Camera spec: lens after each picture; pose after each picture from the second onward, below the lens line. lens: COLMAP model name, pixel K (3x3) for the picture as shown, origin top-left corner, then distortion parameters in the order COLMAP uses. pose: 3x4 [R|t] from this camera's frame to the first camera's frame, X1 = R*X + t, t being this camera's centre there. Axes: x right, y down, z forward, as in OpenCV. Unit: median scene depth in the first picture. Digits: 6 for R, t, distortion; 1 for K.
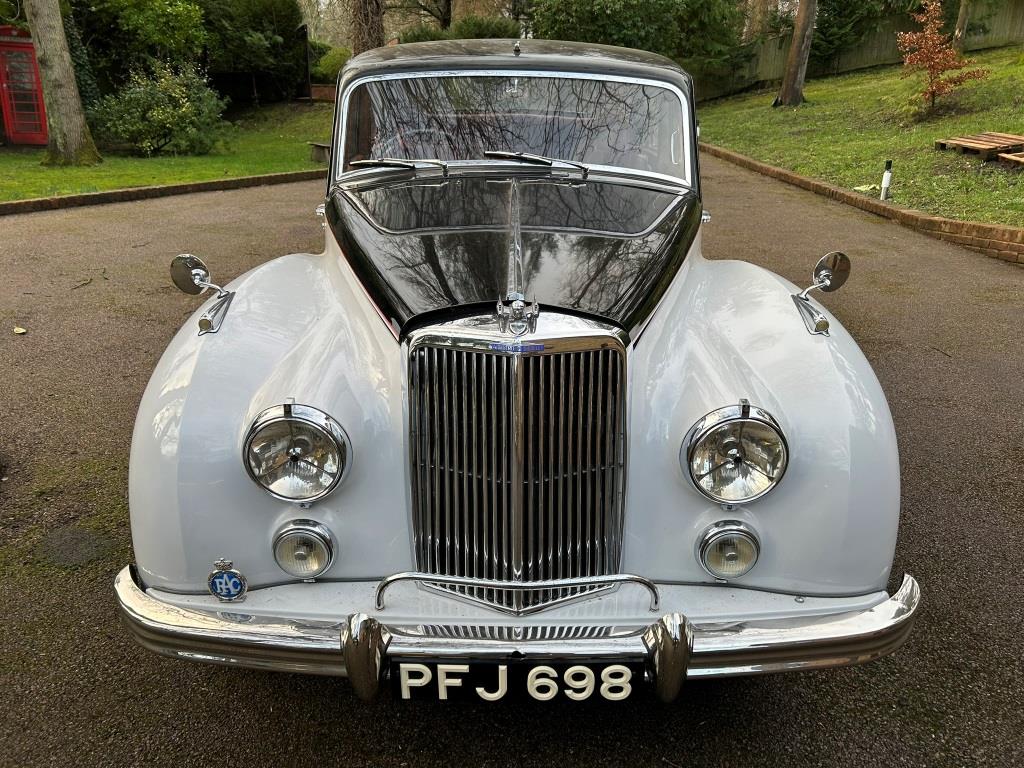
lens RADIAL K [[738.7, 0, 513.0], [0, 738.7, 373.0], [0, 0, 1]] dist [-0.004744, -0.005128]
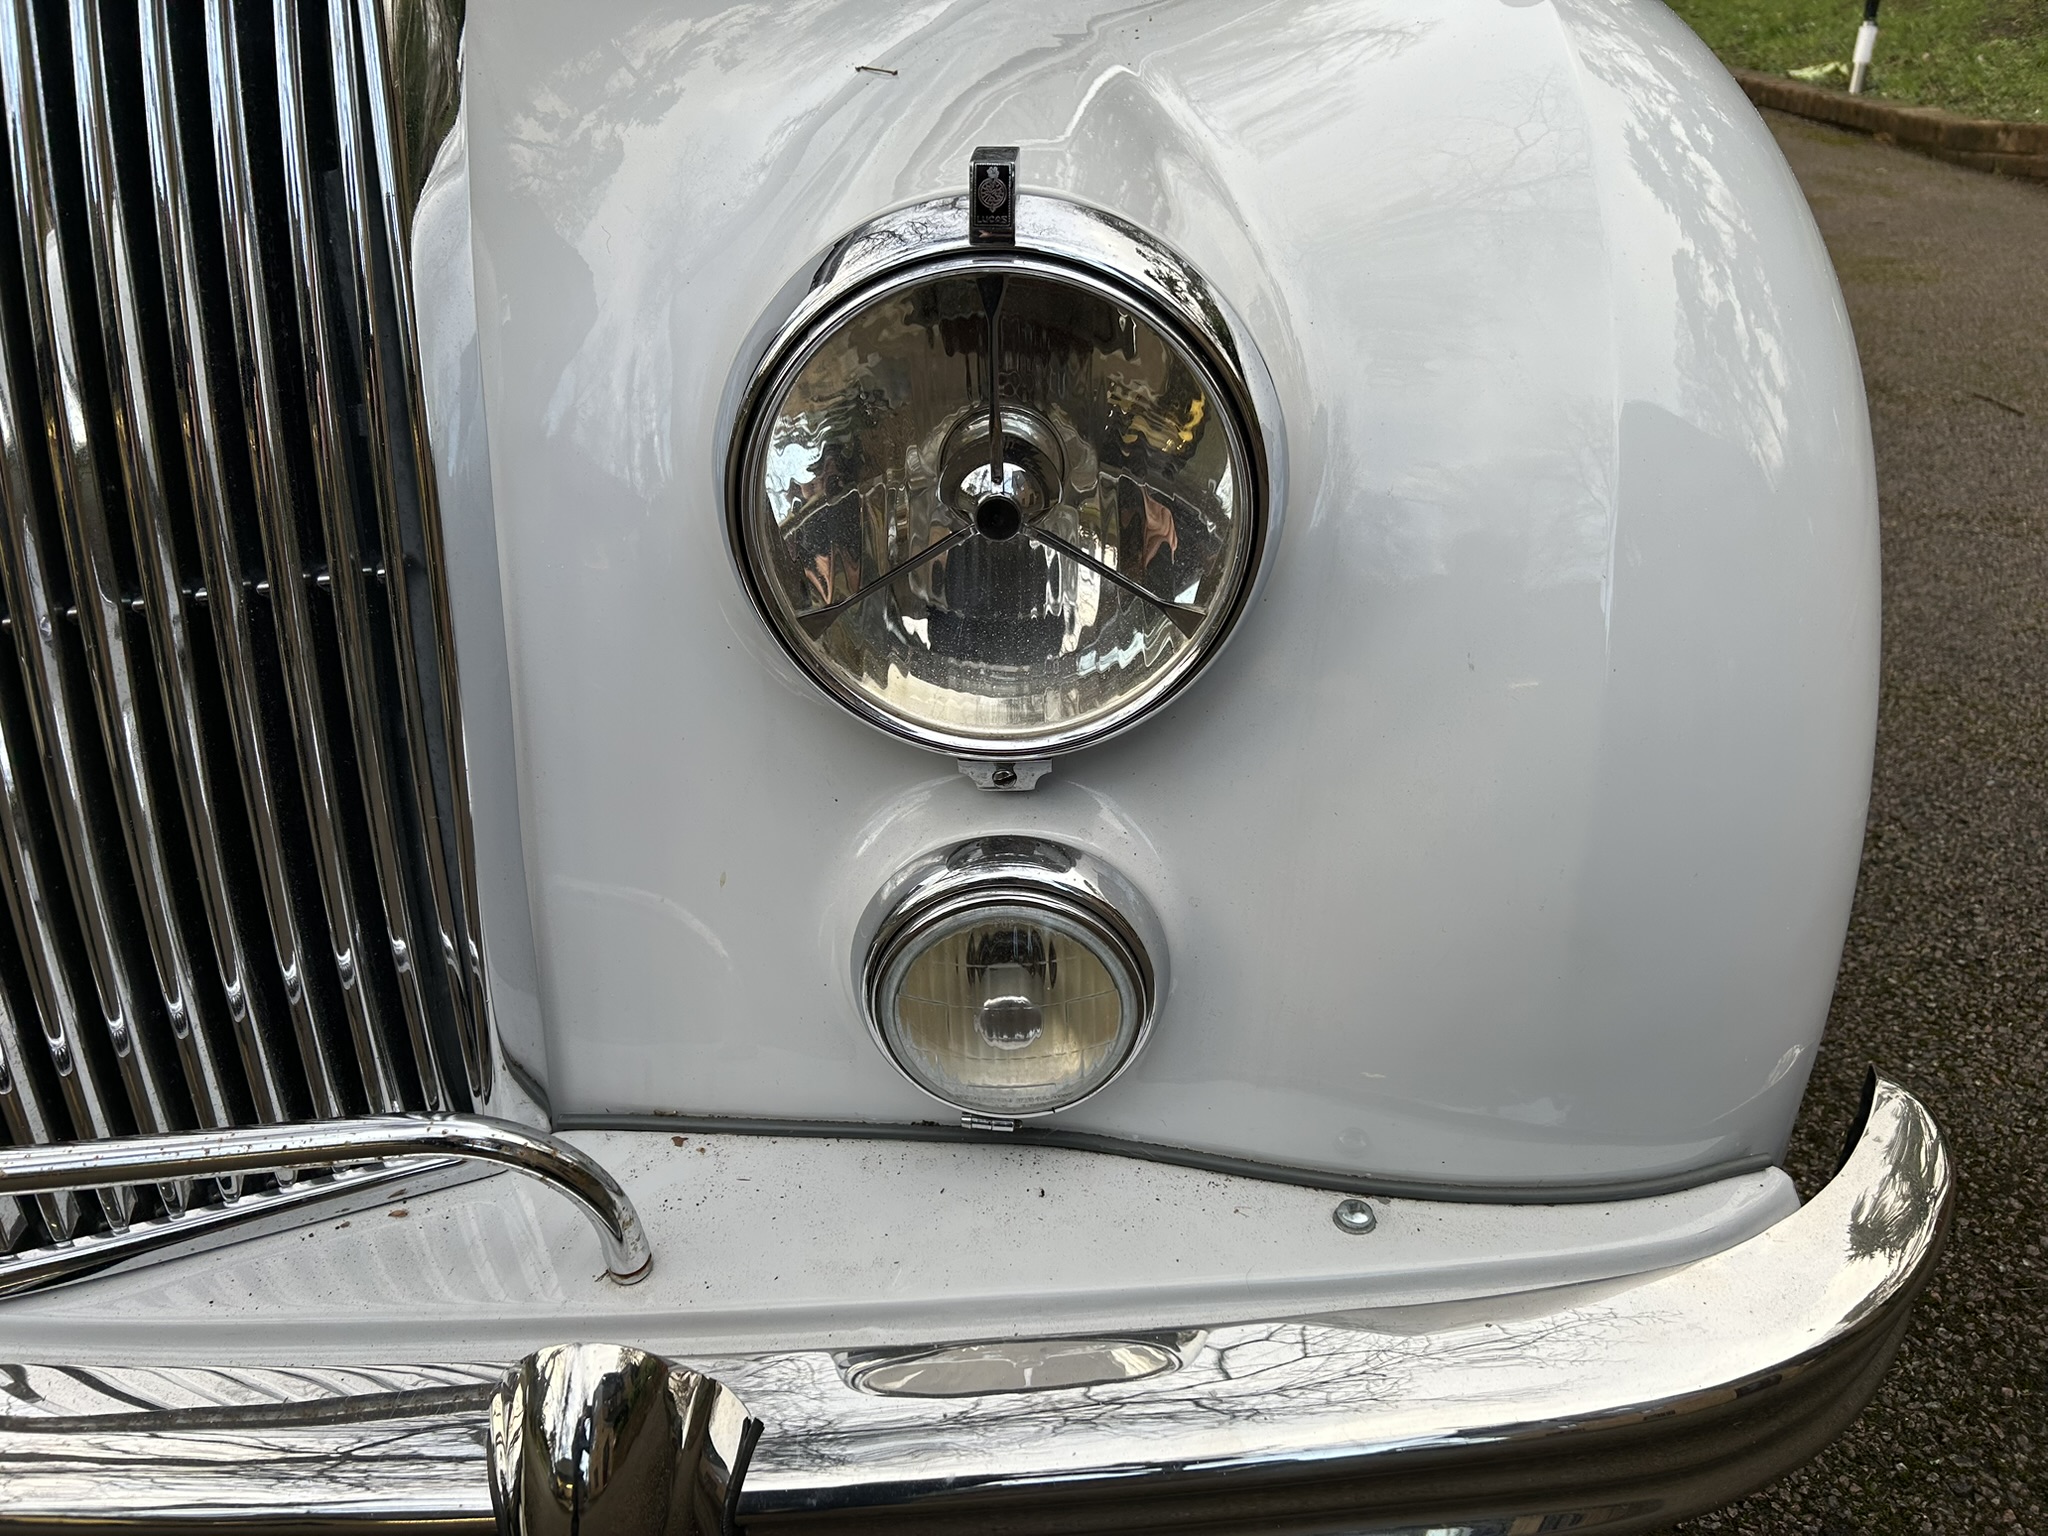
lens RADIAL K [[1525.8, 0, 1024.0], [0, 1525.8, 768.0], [0, 0, 1]] dist [0.039225, -0.073869]
pose [[0.999664, -0.014440, -0.021512, 0.196703], [0.017042, 0.991862, 0.126170, 0.082147], [0.019516, -0.126494, 0.991775, 0.377468]]
